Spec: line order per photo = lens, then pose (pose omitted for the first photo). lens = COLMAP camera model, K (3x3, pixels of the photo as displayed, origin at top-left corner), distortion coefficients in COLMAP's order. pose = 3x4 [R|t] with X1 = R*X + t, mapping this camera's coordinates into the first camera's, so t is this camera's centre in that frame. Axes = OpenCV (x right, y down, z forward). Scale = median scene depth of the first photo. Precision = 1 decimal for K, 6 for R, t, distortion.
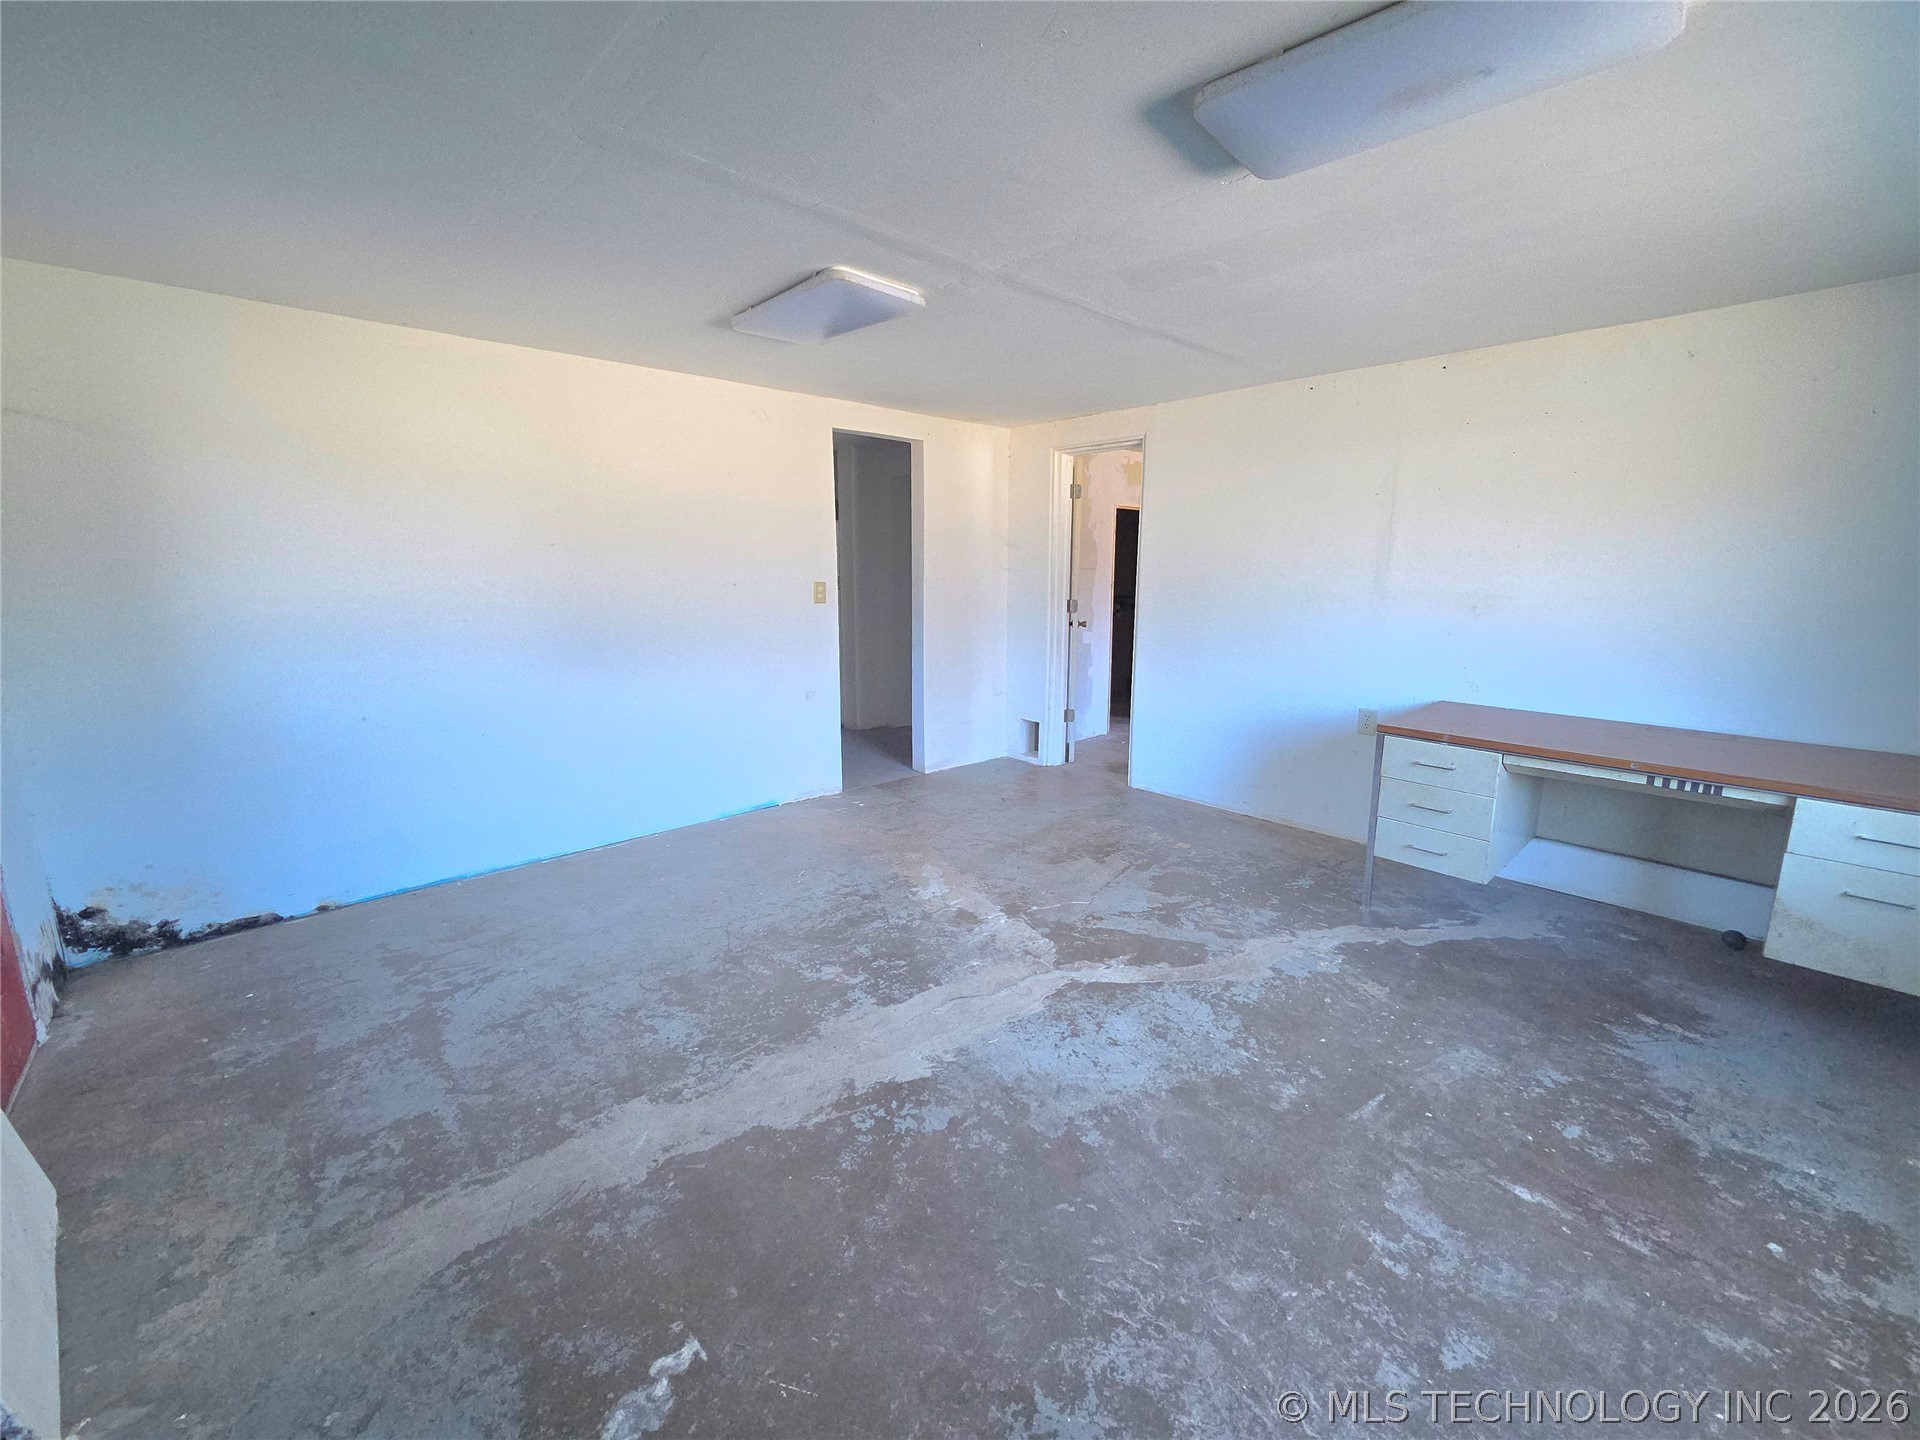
lens RADIAL K [[780.2, 0, 961.9], [0, 780.2, 718.4], [0, 0, 1]] dist [0.004715, -0.000040]
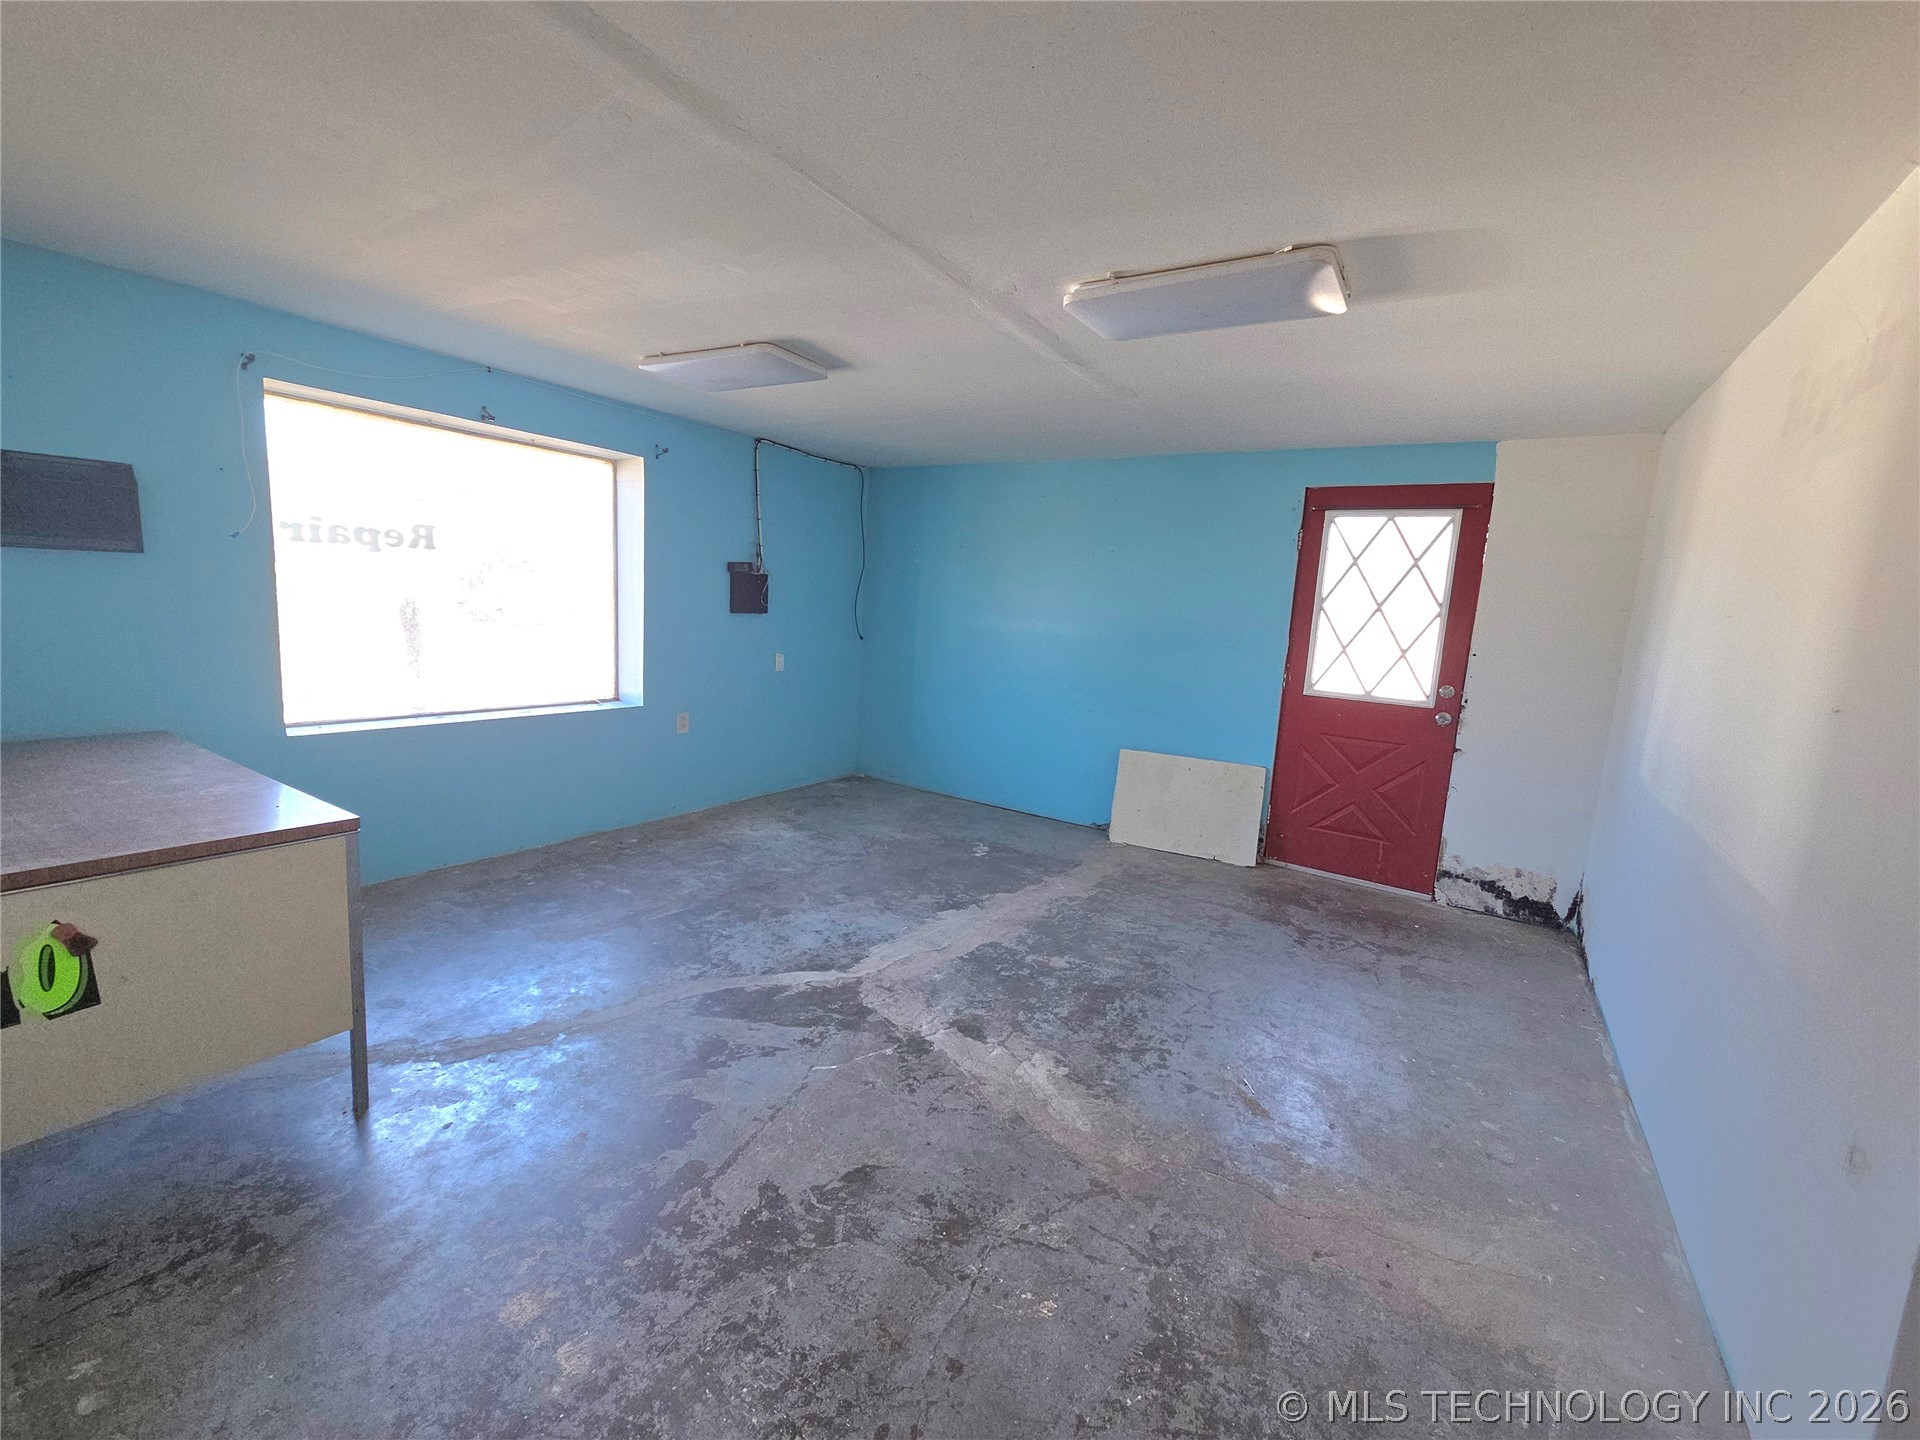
lens RADIAL K [[780.2, 0, 961.3], [0, 780.2, 712.1], [0, 0, 1]] dist [0.004715, -0.000040]
pose [[-0.967289, -0.028708, -0.252047, 0.265206], [-0.110989, 0.941325, 0.318728, -0.365159], [0.228108, 0.336277, -0.913720, 1.881867]]
